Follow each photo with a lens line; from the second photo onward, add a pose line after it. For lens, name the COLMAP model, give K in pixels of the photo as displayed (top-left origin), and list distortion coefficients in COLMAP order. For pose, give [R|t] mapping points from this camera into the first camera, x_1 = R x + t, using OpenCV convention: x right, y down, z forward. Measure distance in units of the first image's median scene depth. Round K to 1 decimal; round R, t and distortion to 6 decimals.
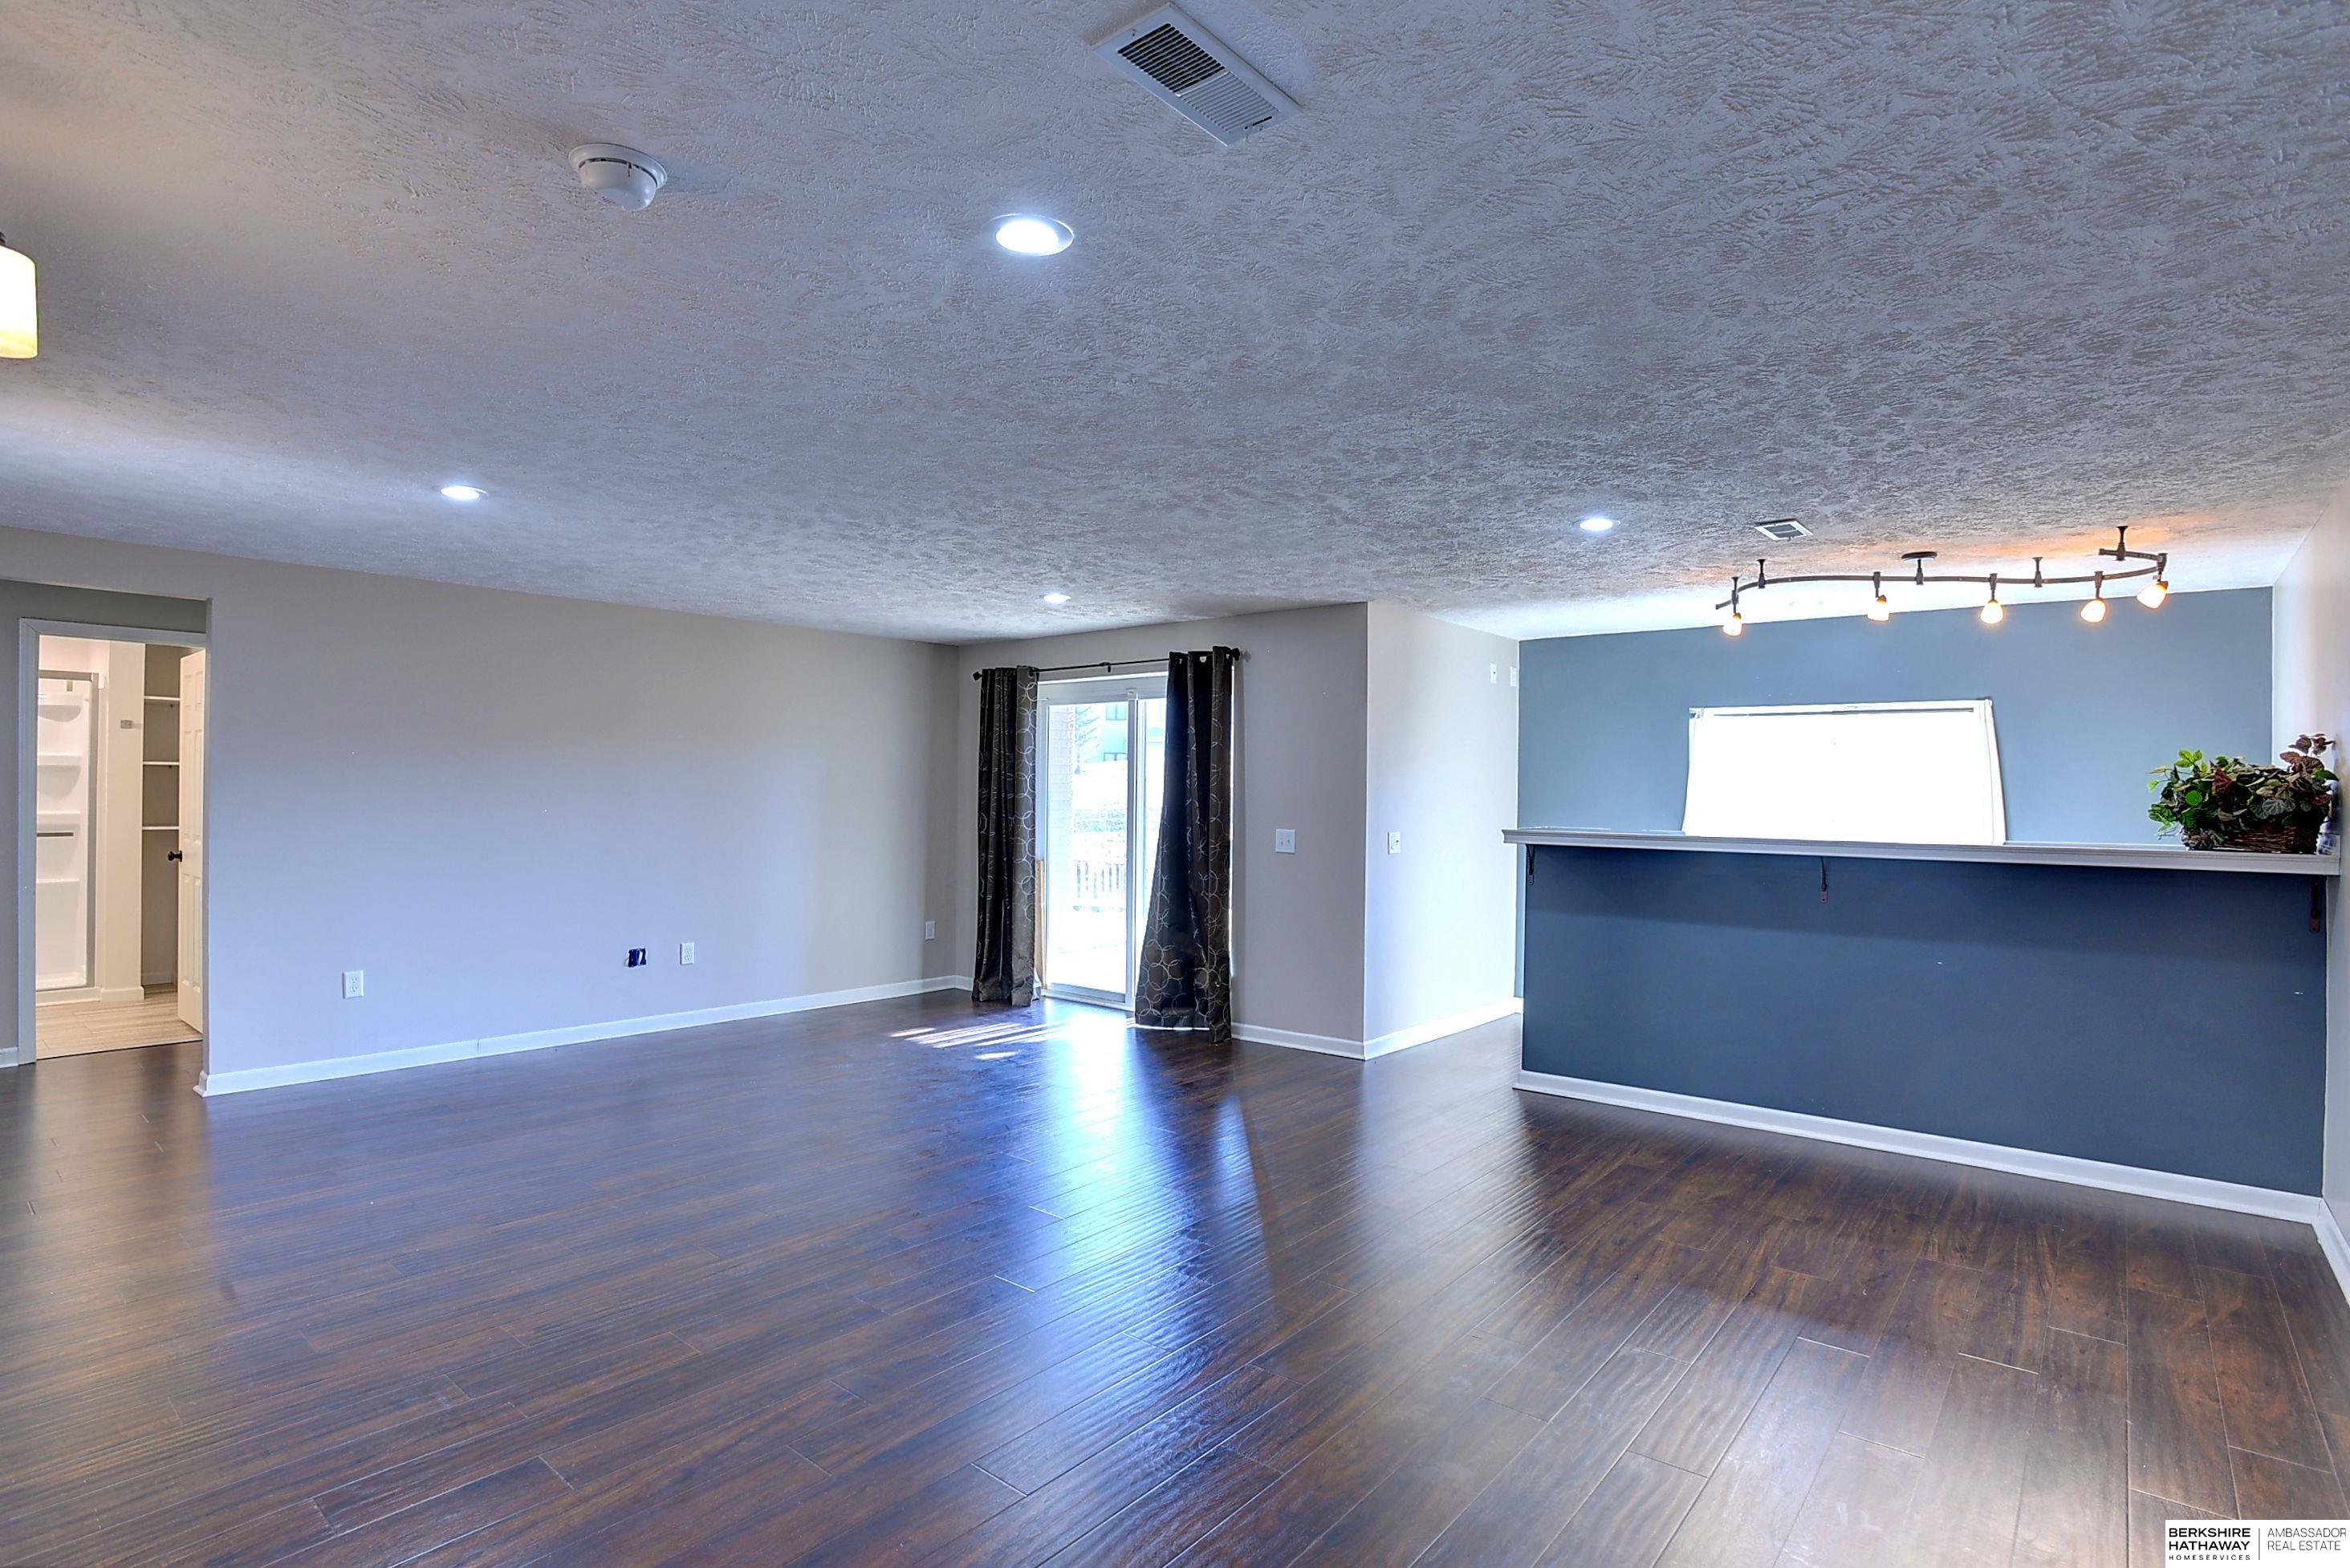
lens RADIAL K [[1153.9, 0, 1169.3], [0, 1153.9, 782.8], [0, 0, 1]] dist [-0.038821, 0.000193]
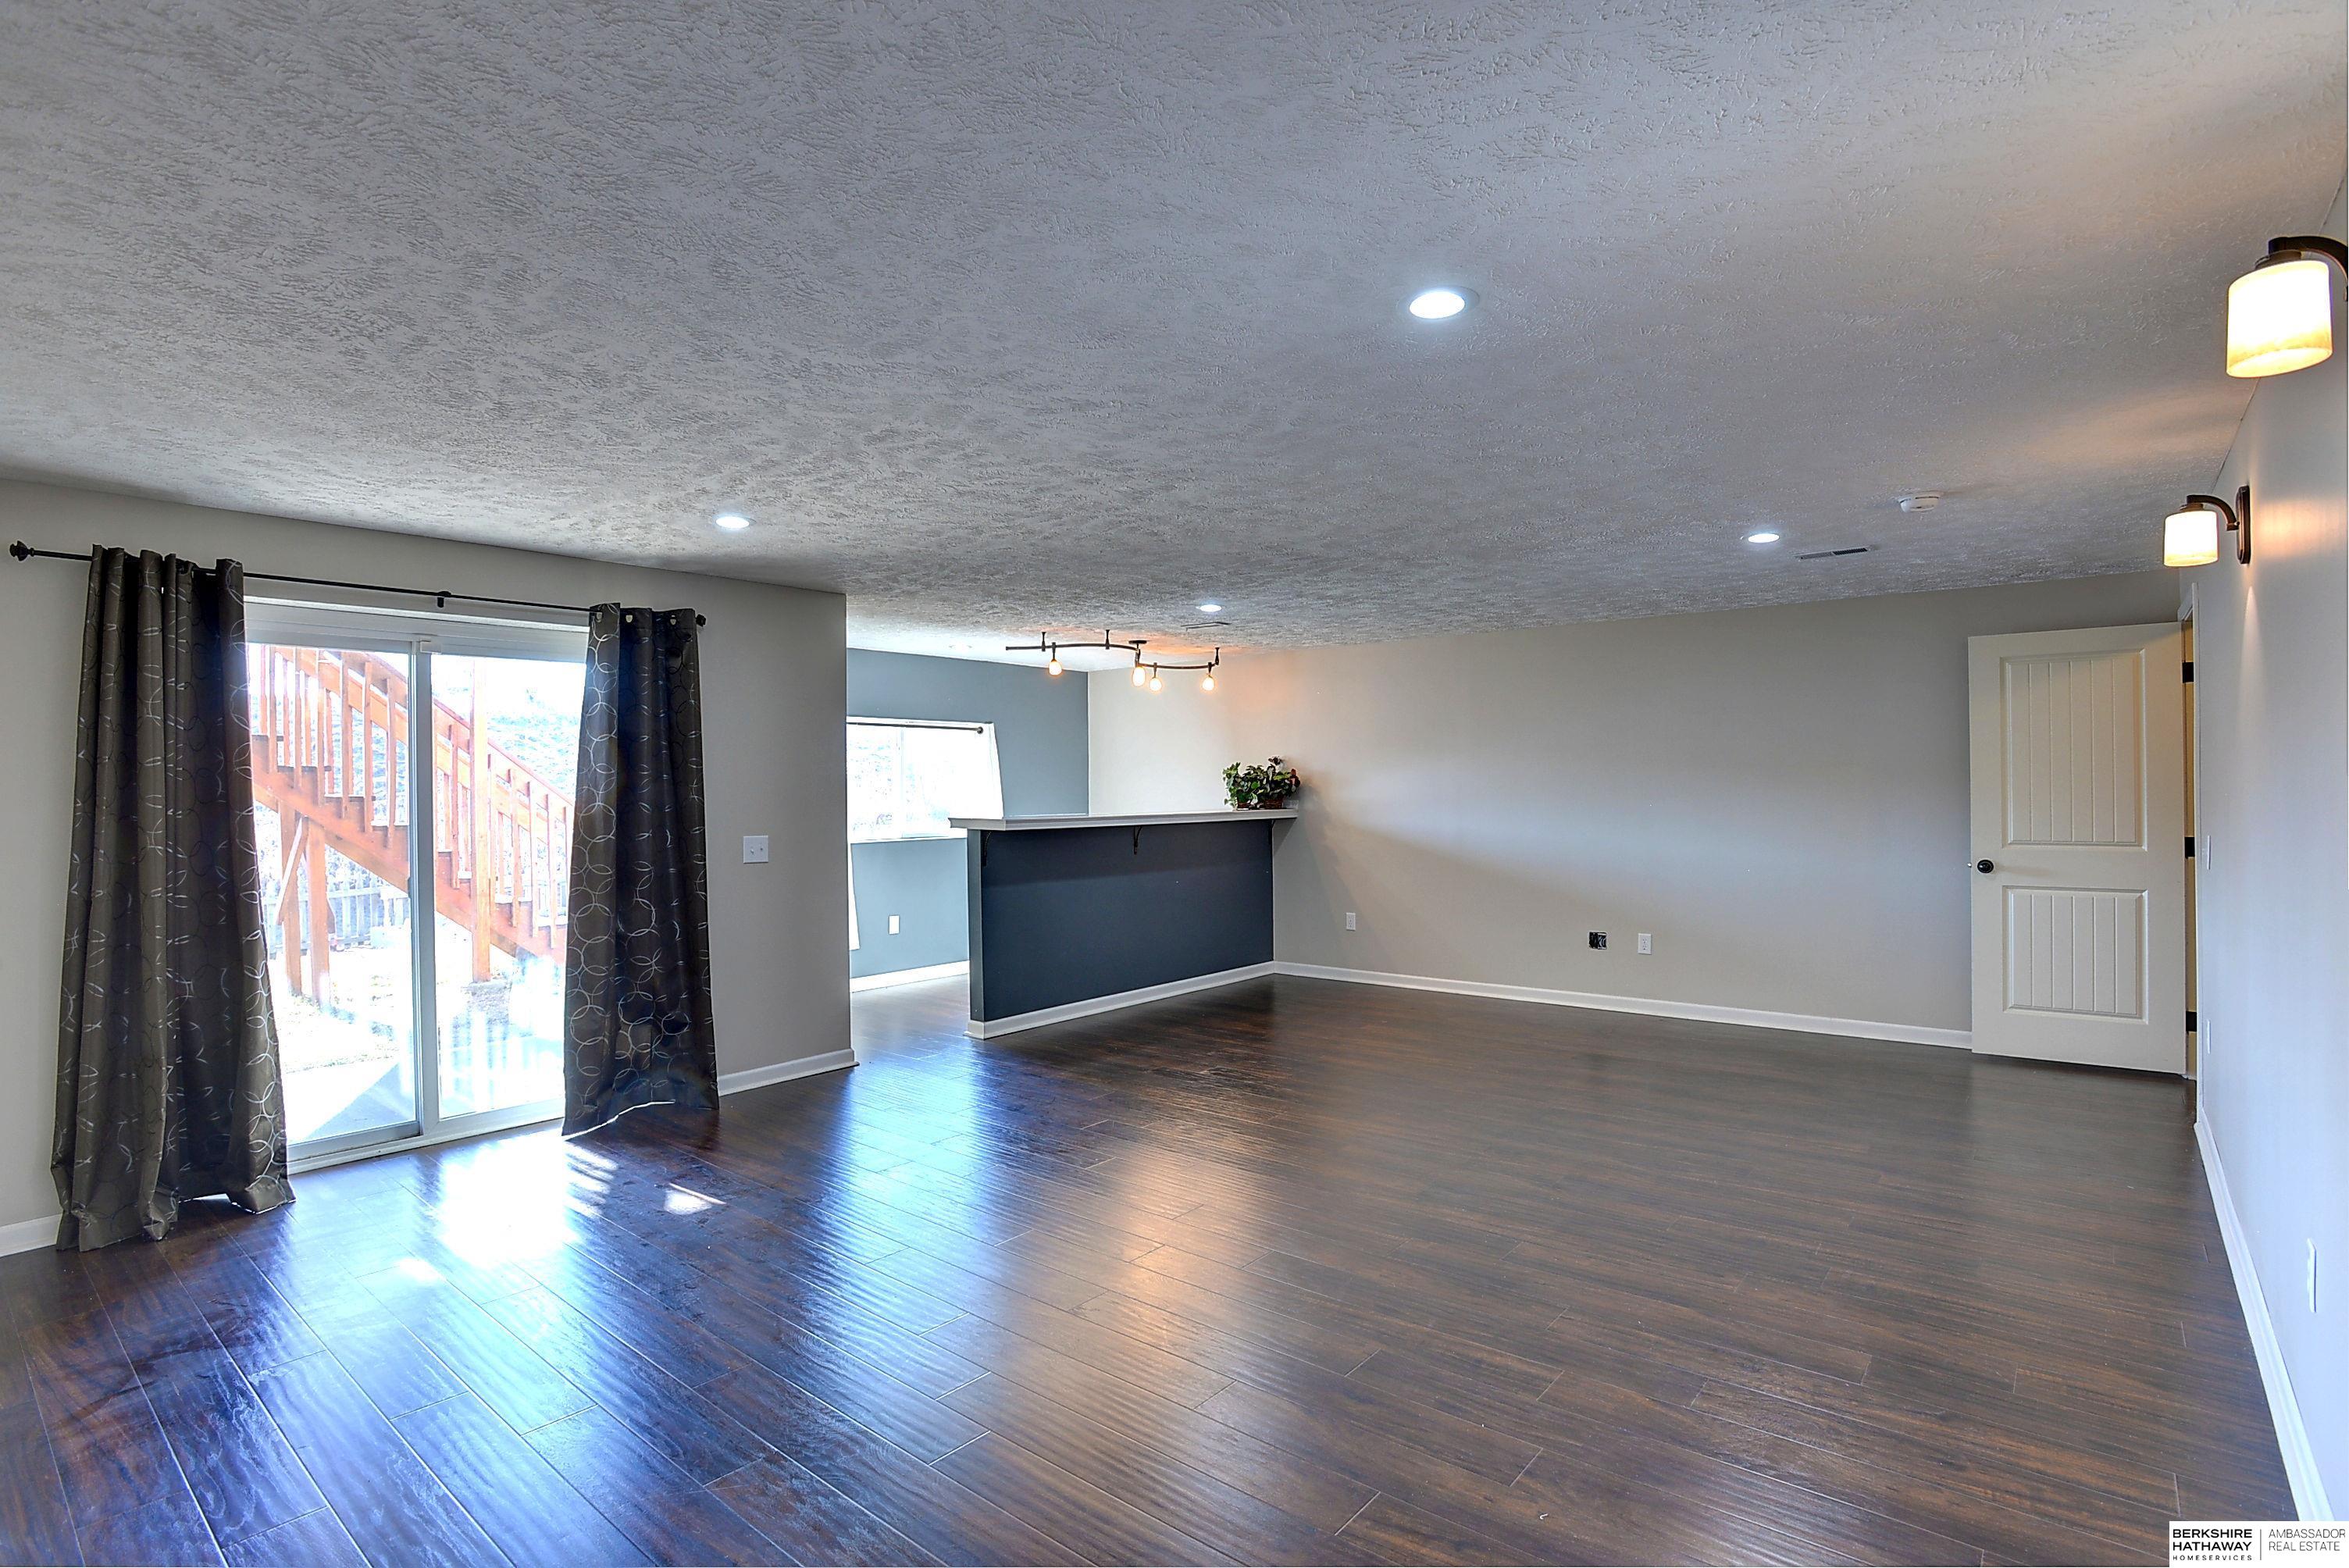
lens RADIAL K [[1153.5, 0, 1165.6], [0, 1153.5, 778.3], [0, 0, 1]] dist [-0.038821, 0.000193]
pose [[-0.000444, -0.005031, 0.999987, -0.836113], [0.003617, 0.999981, 0.005033, -0.007006], [-0.999993, 0.003619, -0.000426, 0.771846]]
